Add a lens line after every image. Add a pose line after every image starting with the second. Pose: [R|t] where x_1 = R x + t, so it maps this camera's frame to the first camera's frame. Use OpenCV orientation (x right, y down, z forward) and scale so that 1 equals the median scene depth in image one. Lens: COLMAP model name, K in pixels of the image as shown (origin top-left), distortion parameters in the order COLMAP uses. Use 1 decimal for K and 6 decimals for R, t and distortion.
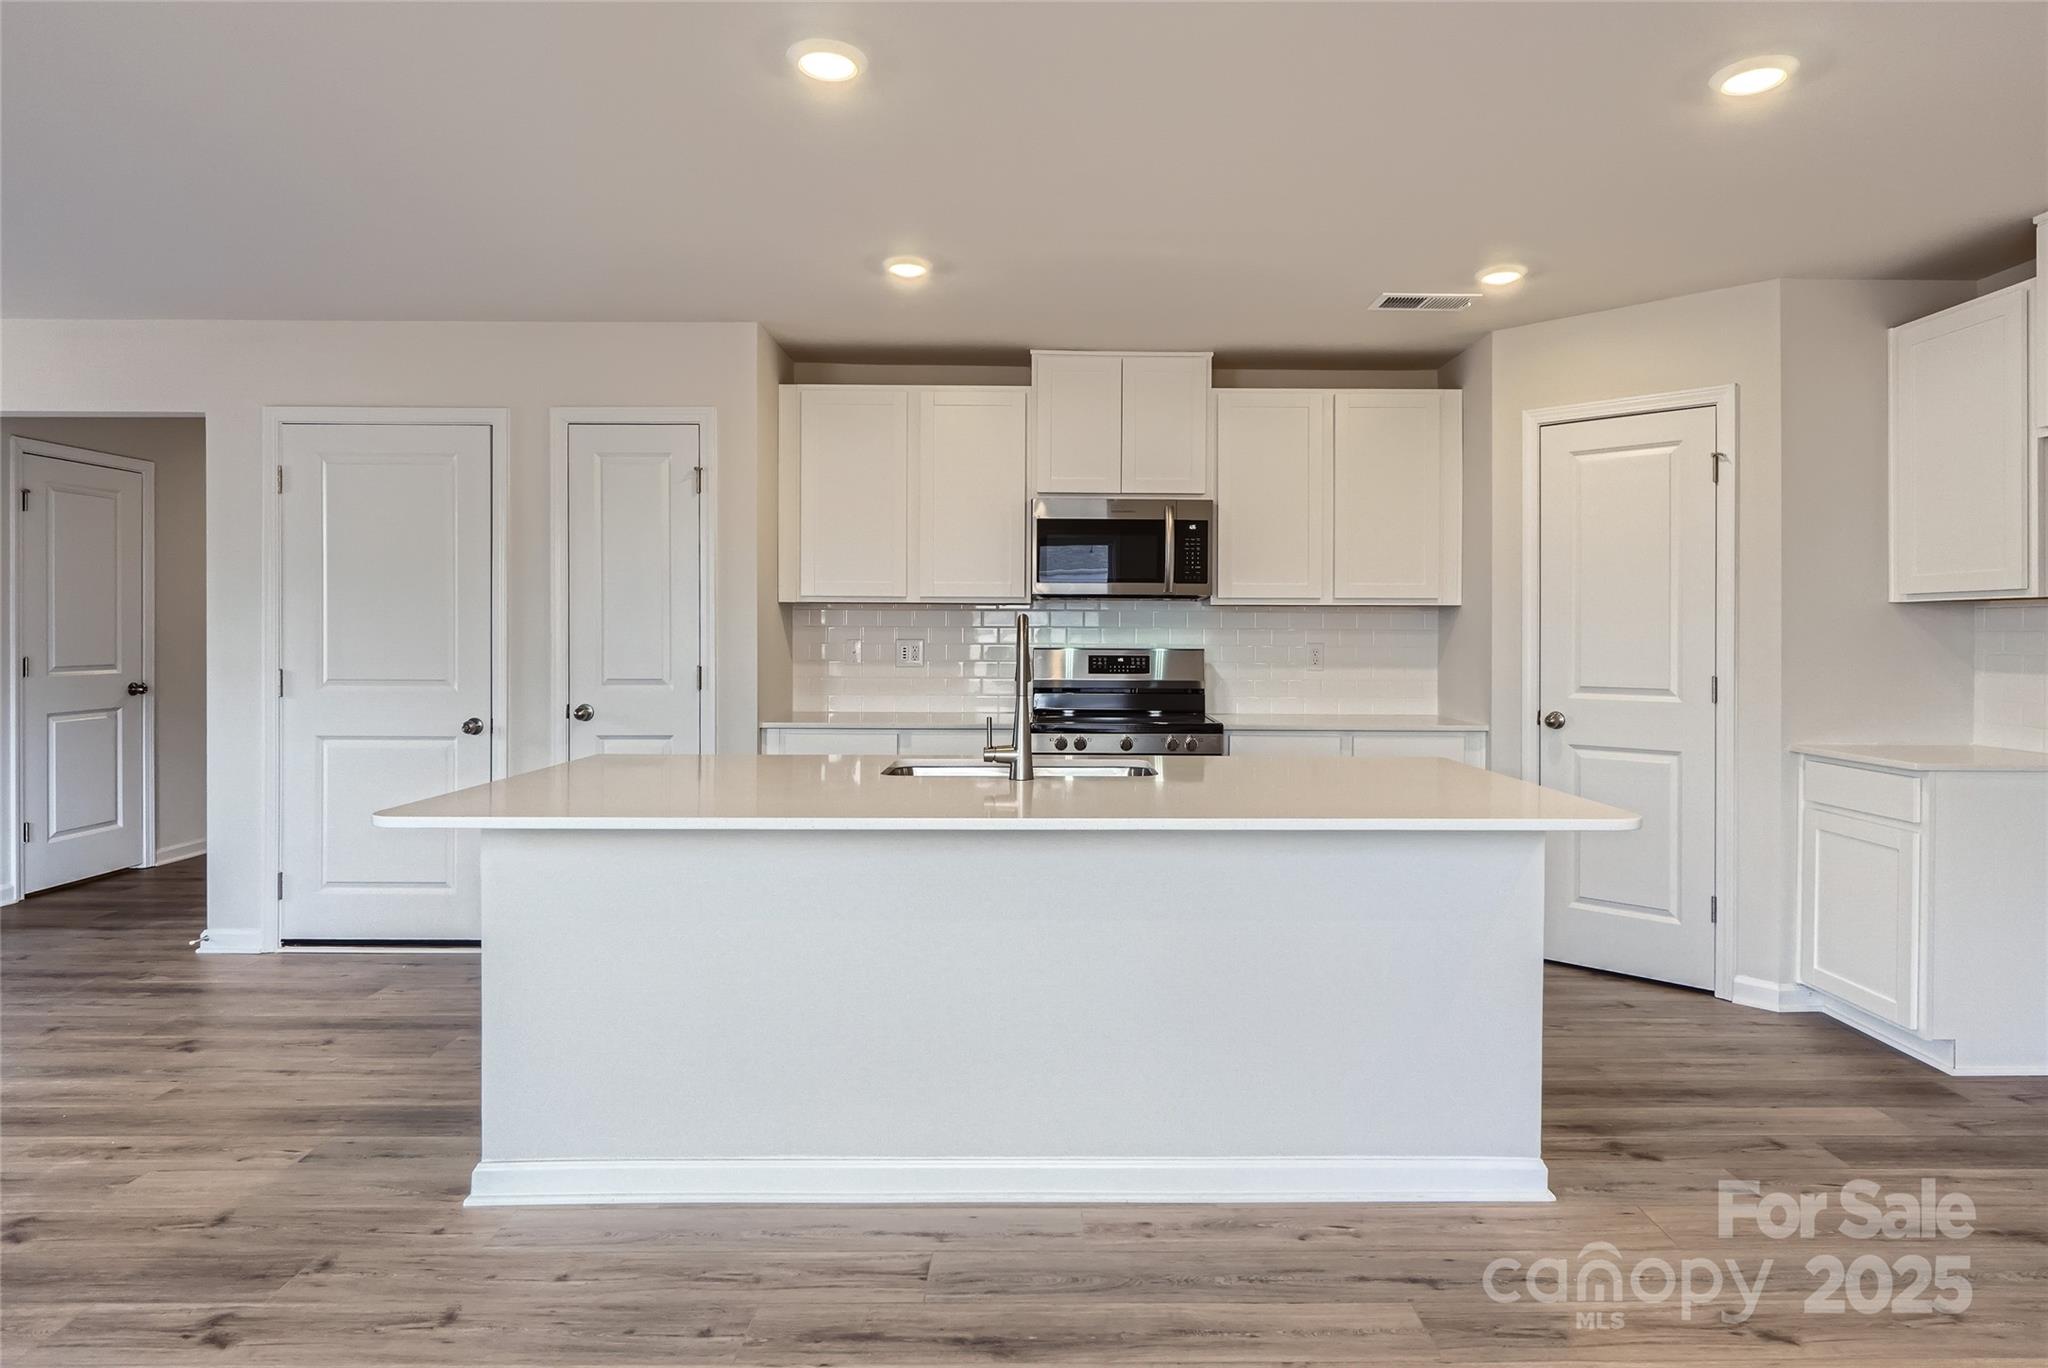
lens RADIAL K [[1121.0, 0, 1017.9], [0, 1121.0, 673.5], [0, 0, 1]] dist [-0.002868, -0.000790]
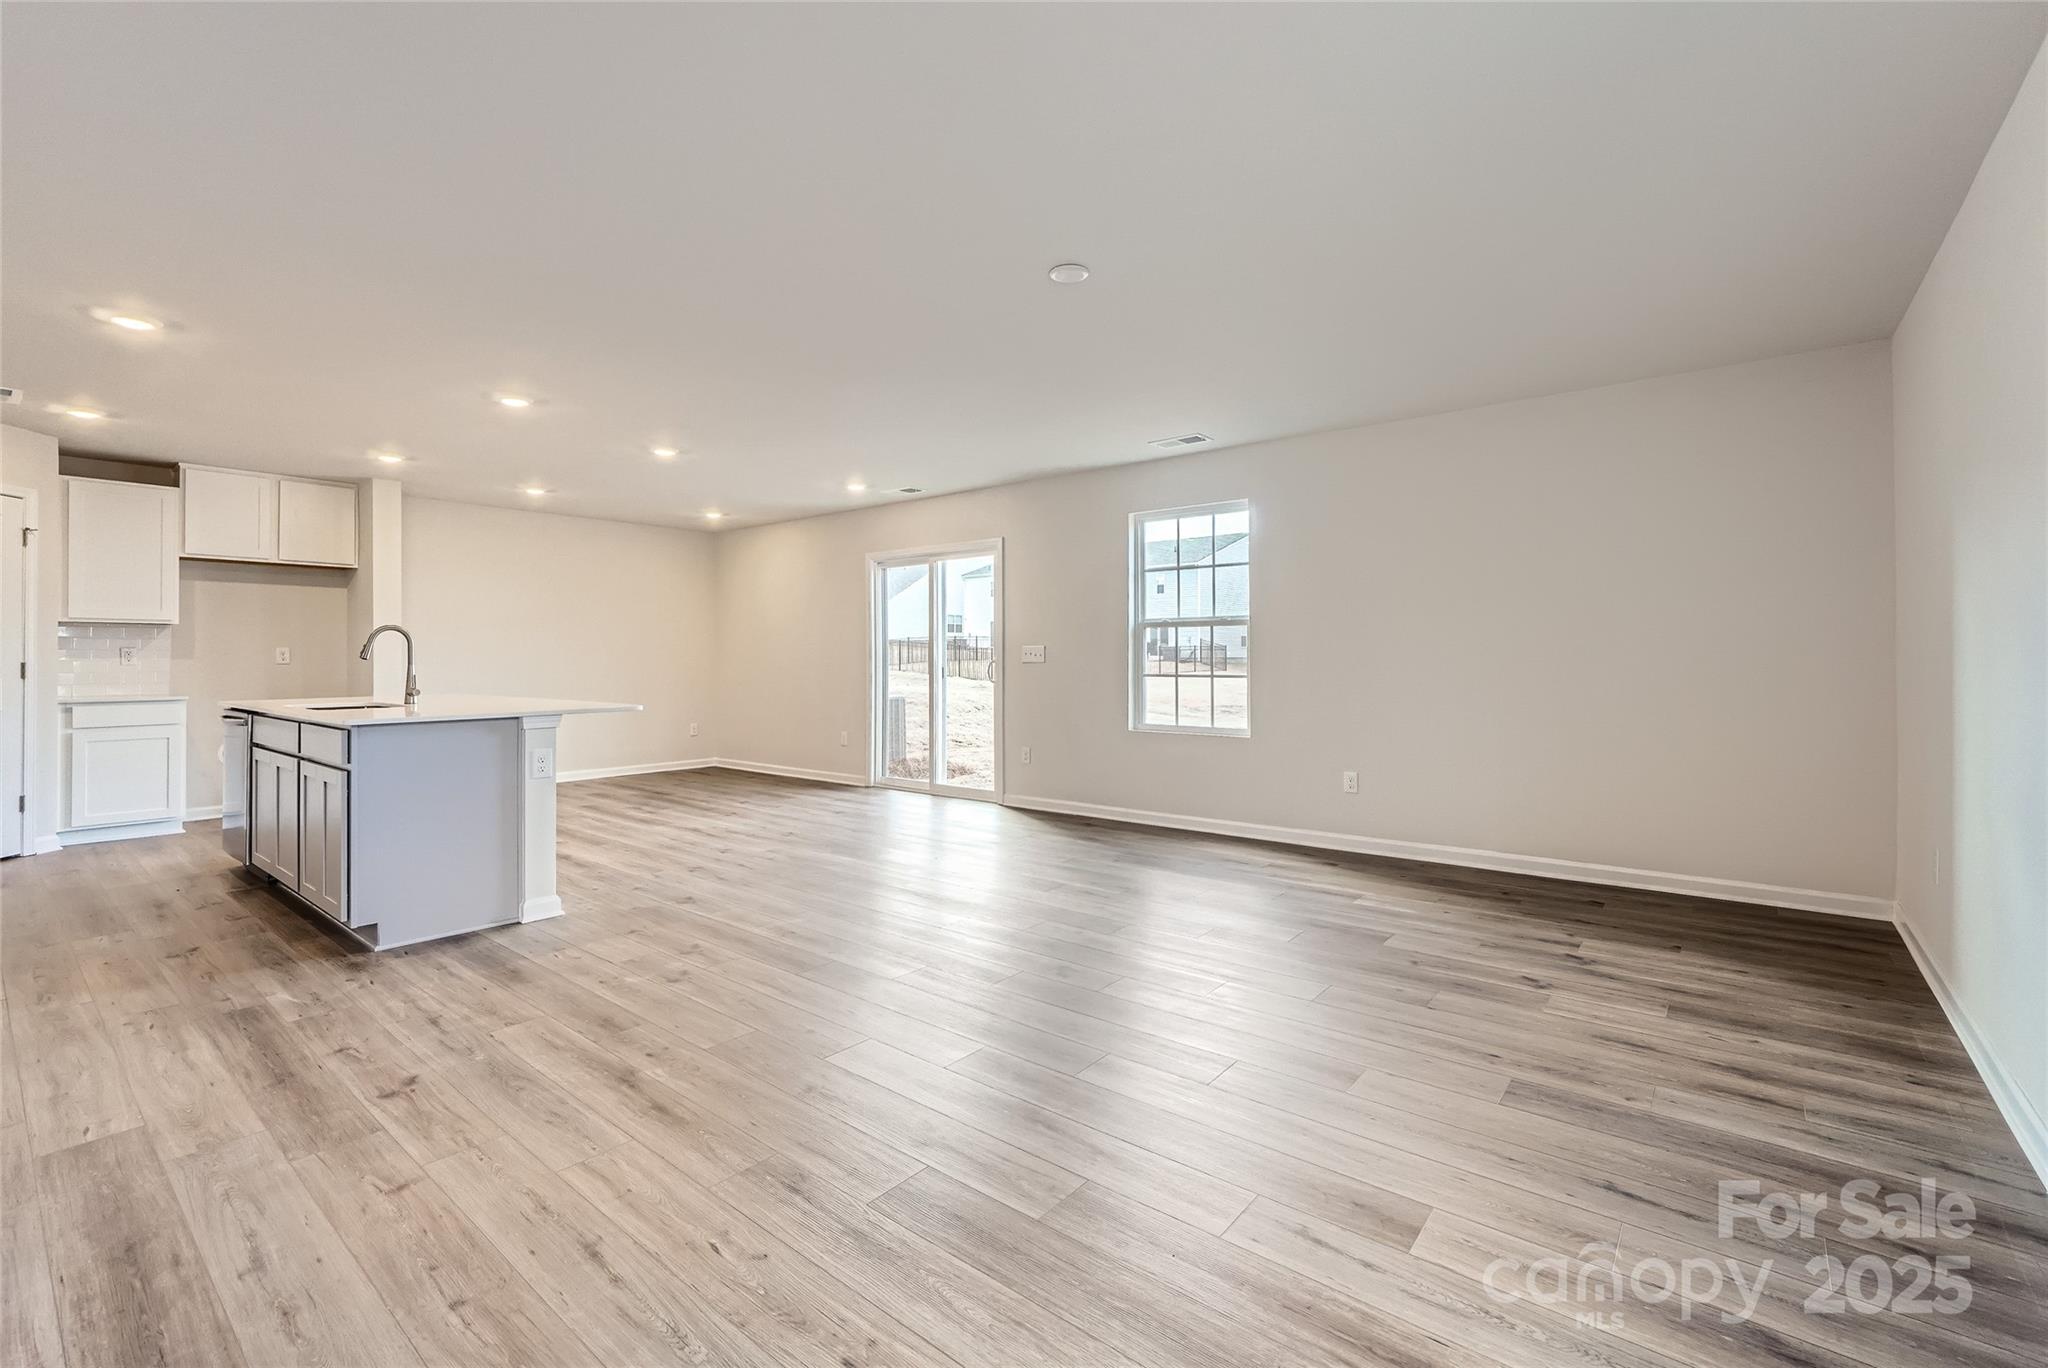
lens RADIAL K [[882.9, 0, 1024.5], [0, 882.9, 670.1], [0, 0, 1]] dist [-0.001131, -0.000106]
pose [[-0.774058, -0.004237, 0.633101, -1.739525], [0.001726, 0.999960, 0.008803, -0.003000], [-0.633113, 0.007907, -0.774019, 1.360656]]
